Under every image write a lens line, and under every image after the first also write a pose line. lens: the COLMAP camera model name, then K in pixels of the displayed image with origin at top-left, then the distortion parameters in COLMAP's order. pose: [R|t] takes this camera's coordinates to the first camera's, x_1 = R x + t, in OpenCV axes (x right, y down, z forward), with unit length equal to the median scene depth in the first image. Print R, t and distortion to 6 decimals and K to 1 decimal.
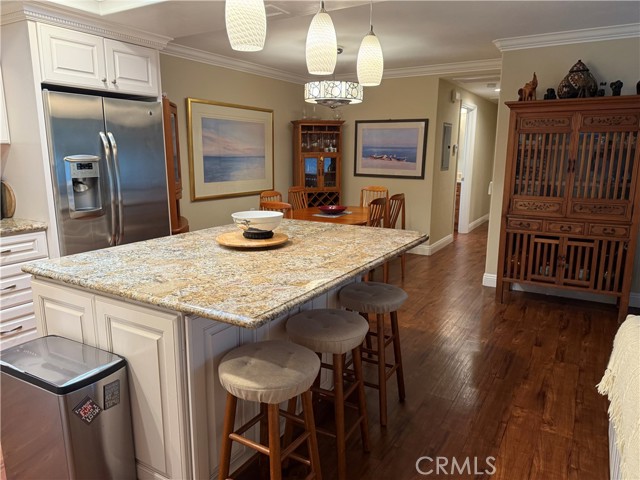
lens RADIAL K [[454.6, 0, 320.0], [0, 454.6, 240.0], [0, 0, 1]] dist [-0.002358, -0.007886]
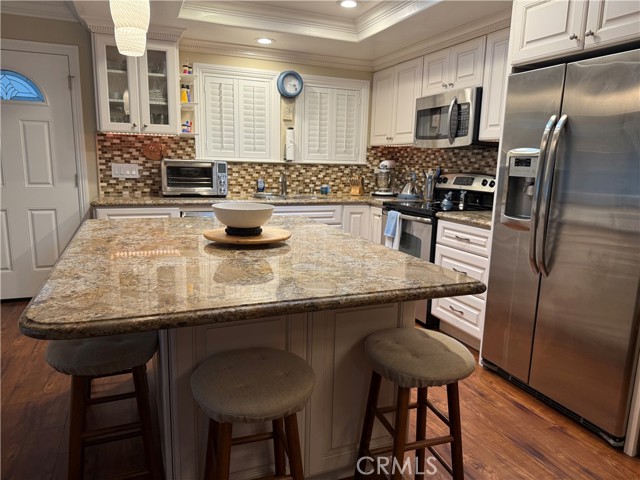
lens RADIAL K [[454.6, 0, 320.0], [0, 454.6, 240.0], [0, 0, 1]] dist [-0.002358, -0.007886]
pose [[-0.577737, 0.128453, -0.806052, 0.373129], [-0.180694, 0.942908, 0.279775, -0.211301], [0.795971, 0.307285, -0.521542, 1.293320]]
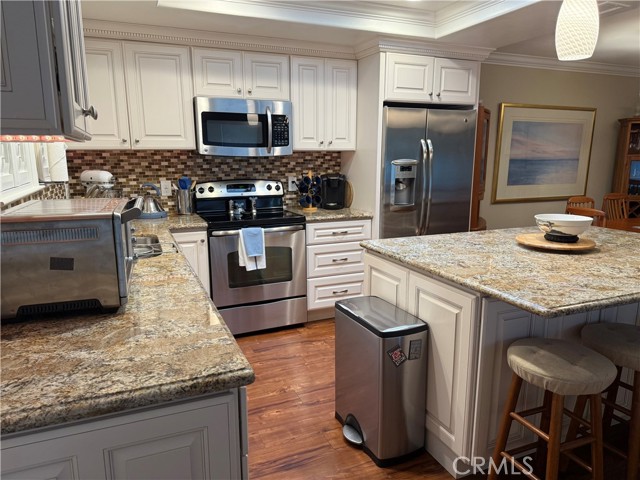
lens RADIAL K [[463.8, 0, 319.9], [0, 463.8, 247.6], [0, 0, 1]] dist [0.116028, -0.132665]
pose [[0.819191, 0.109739, -0.562924, 0.019002], [-0.107277, 0.993519, 0.037566, 0.027917], [0.563398, 0.029615, 0.825655, -0.166649]]
